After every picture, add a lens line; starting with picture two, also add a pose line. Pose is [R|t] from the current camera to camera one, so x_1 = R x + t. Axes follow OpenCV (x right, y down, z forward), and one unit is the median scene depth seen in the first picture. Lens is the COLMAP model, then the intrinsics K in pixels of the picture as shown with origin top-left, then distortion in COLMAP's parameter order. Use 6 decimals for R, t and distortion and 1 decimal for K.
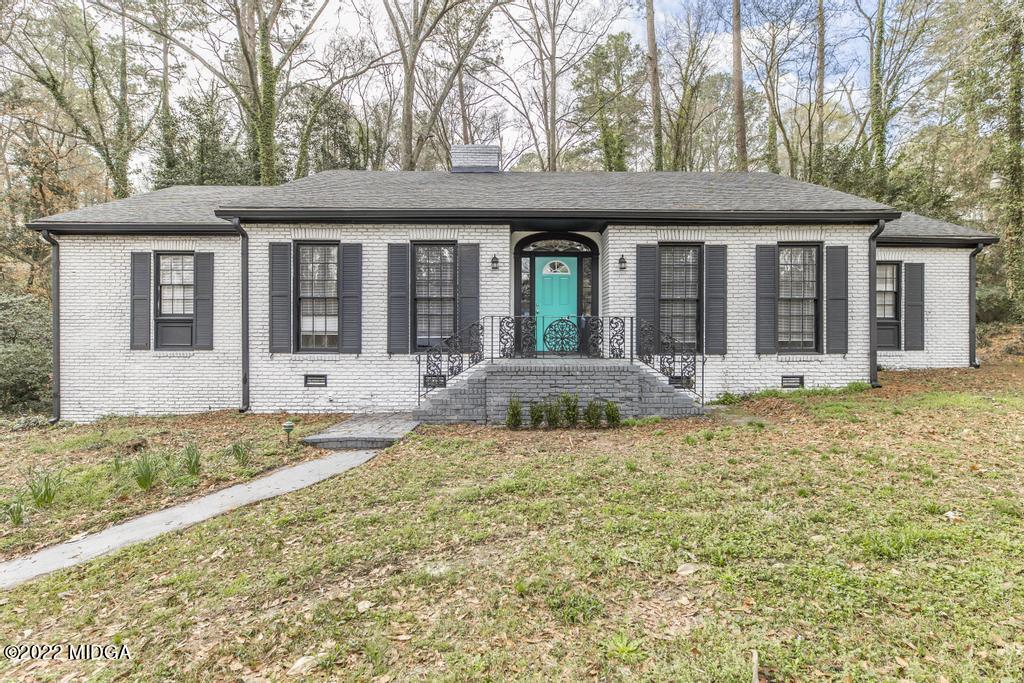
lens RADIAL K [[486.5, 0, 512.0], [0, 486.5, 341.5], [0, 0, 1]] dist [-0.001035, -0.000195]
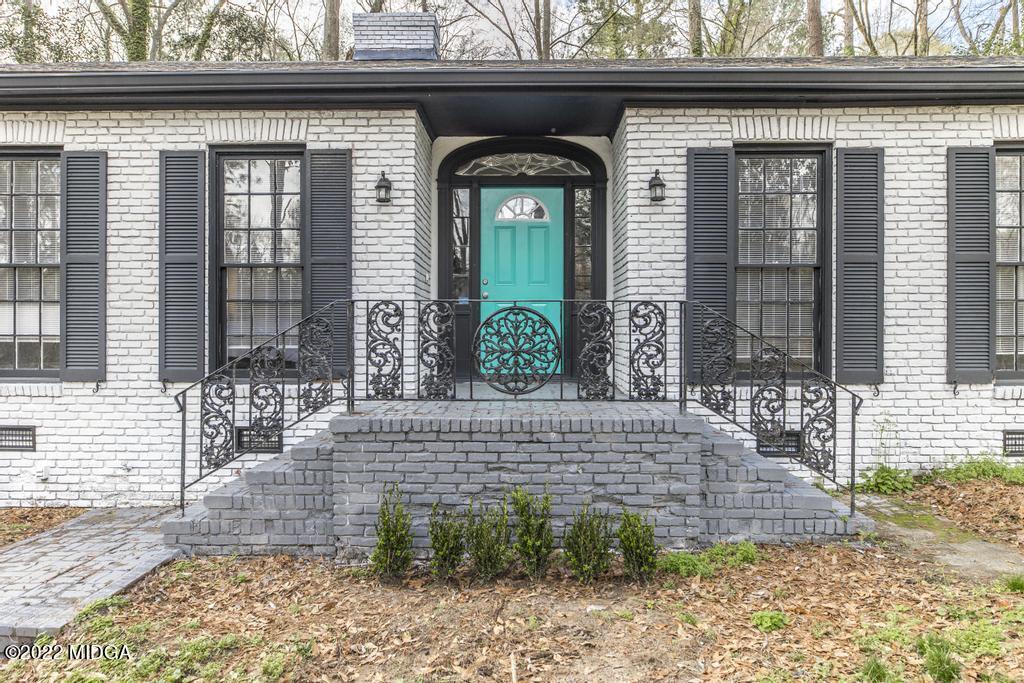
lens RADIAL K [[624.0, 0, 480.7], [0, 624.0, 344.5], [0, 0, 1]] dist [-0.000655, 0.000100]
pose [[0.999507, -0.000621, -0.031376, 0.076872], [0.000559, 0.999998, -0.001992, -0.010405], [0.031377, 0.001974, 0.999506, 0.395492]]
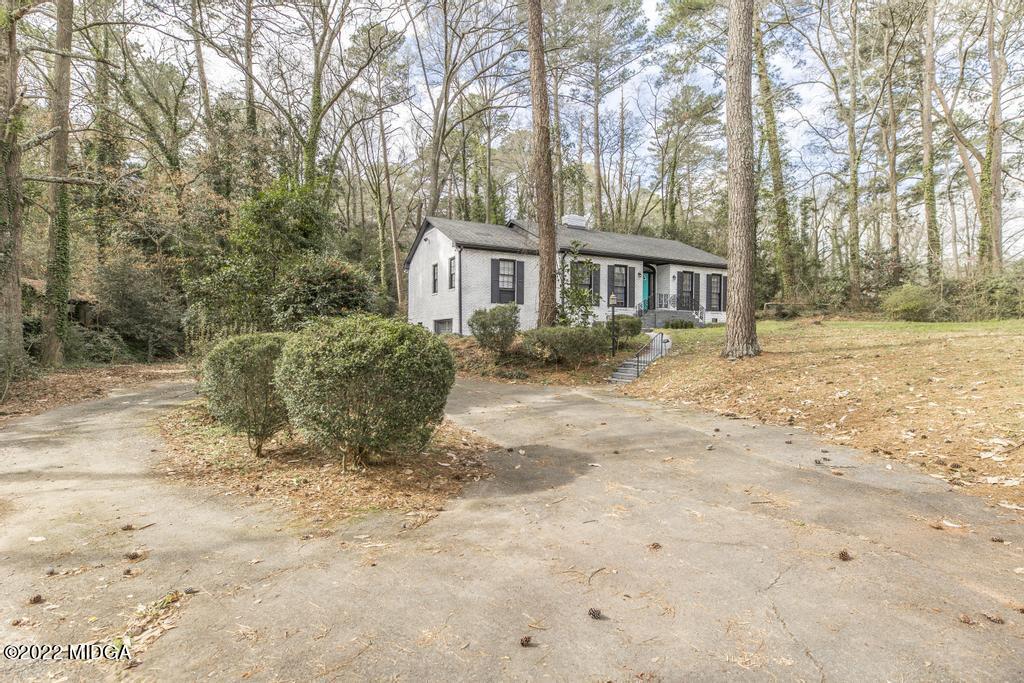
lens RADIAL K [[486.5, 0, 512.0], [0, 486.5, 341.5], [0, 0, 1]] dist [-0.001035, -0.000195]
pose [[0.895407, -0.001107, 0.445248, -1.896174], [-0.002028, 0.999976, 0.006563, 0.197834], [-0.445244, -0.006780, 0.895383, -1.138232]]
